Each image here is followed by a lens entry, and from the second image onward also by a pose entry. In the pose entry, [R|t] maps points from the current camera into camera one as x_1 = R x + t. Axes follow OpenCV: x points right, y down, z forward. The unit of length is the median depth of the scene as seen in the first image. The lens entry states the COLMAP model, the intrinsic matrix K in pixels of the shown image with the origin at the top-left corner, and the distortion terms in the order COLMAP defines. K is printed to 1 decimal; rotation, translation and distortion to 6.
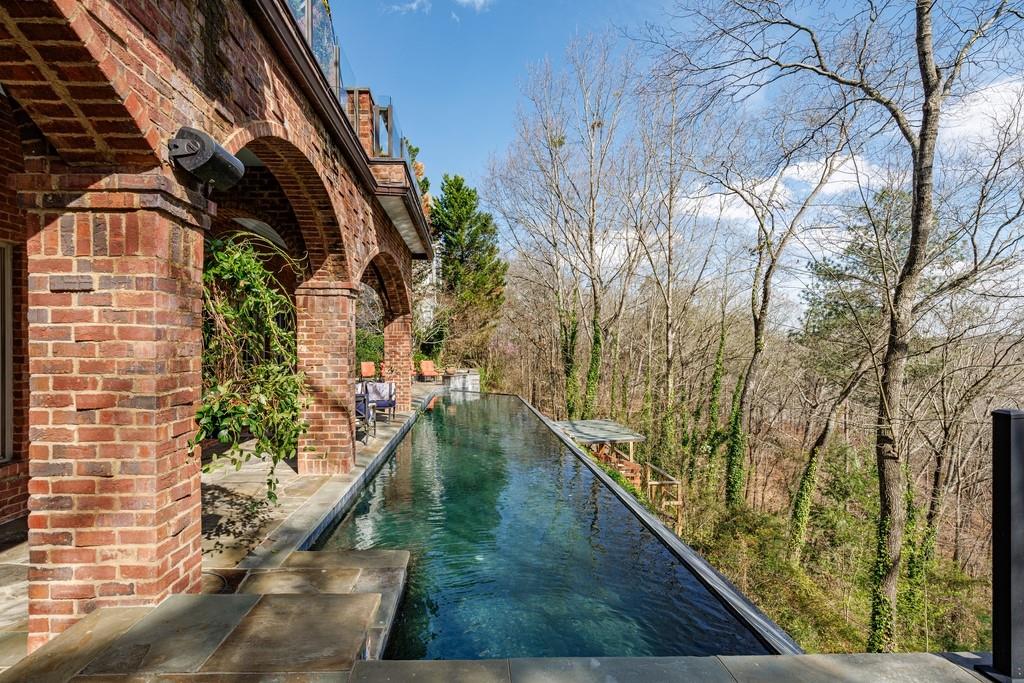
lens RADIAL K [[476.5, 0, 502.1], [0, 476.5, 347.7], [0, 0, 1]] dist [0.008566, -0.005587]
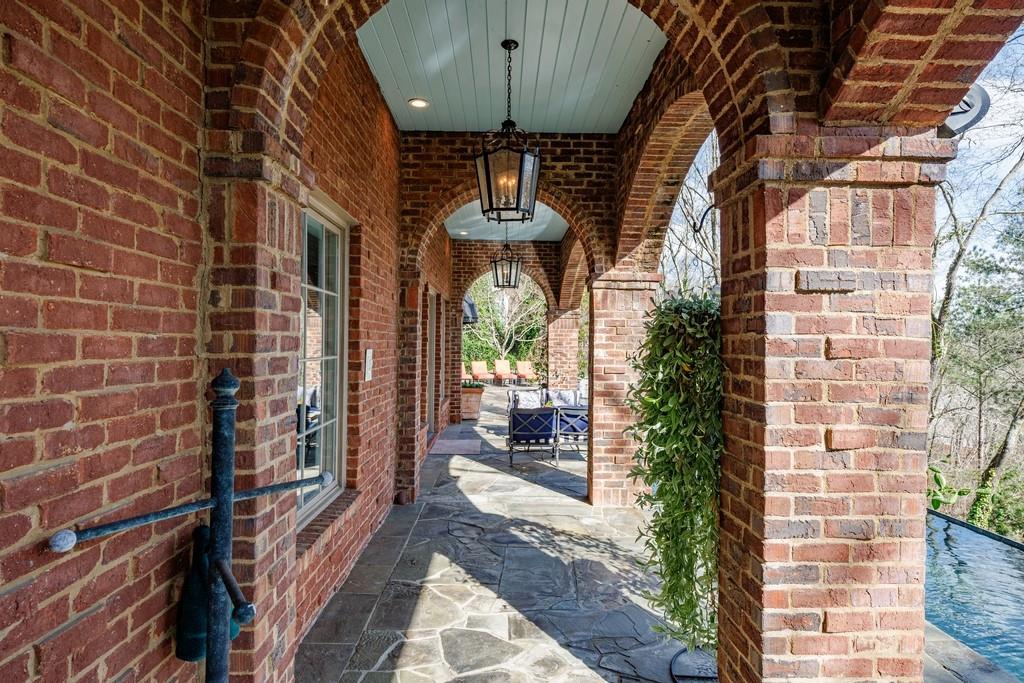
lens RADIAL K [[544.3, 0, 518.0], [0, 544.3, 342.0], [0, 0, 1]] dist [-0.002027, 0.000031]
pose [[0.999849, 0.012897, -0.011644, -1.363350], [-0.012949, 0.999906, -0.004443, -0.029551], [0.011586, 0.004593, 0.999922, 0.139377]]
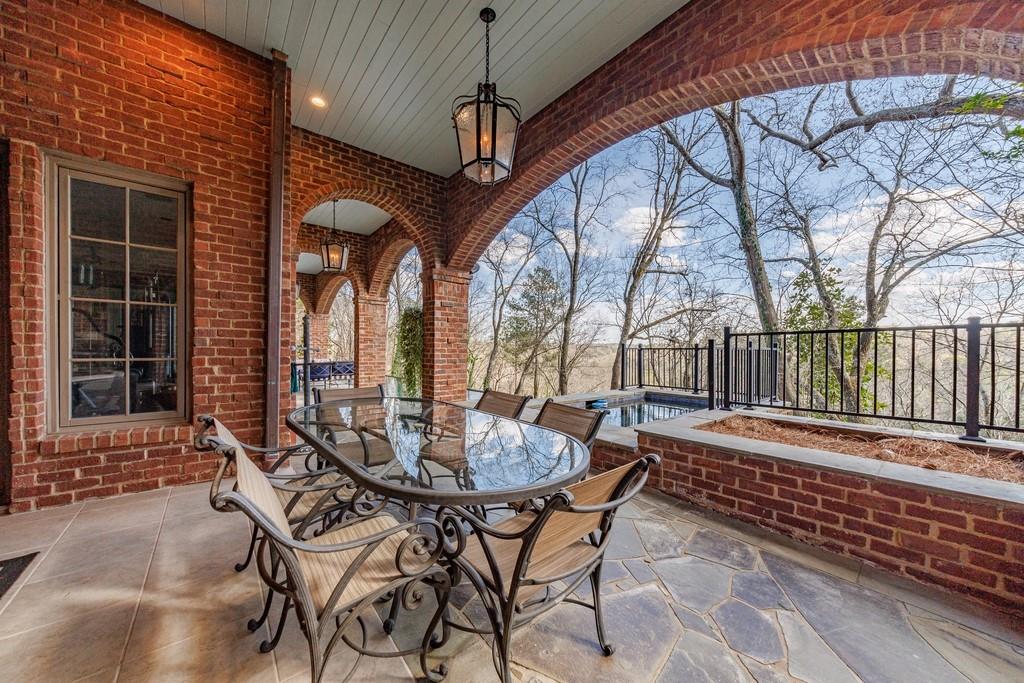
lens RADIAL K [[356.6, 0, 513.7], [0, 356.6, 352.5], [0, 0, 1]] dist [0.008204, 0.000063]
pose [[0.784842, 0.003373, 0.619687, -2.037416], [-0.009839, 0.999927, 0.007018, 0.171744], [-0.619618, -0.011606, 0.784818, -1.186973]]
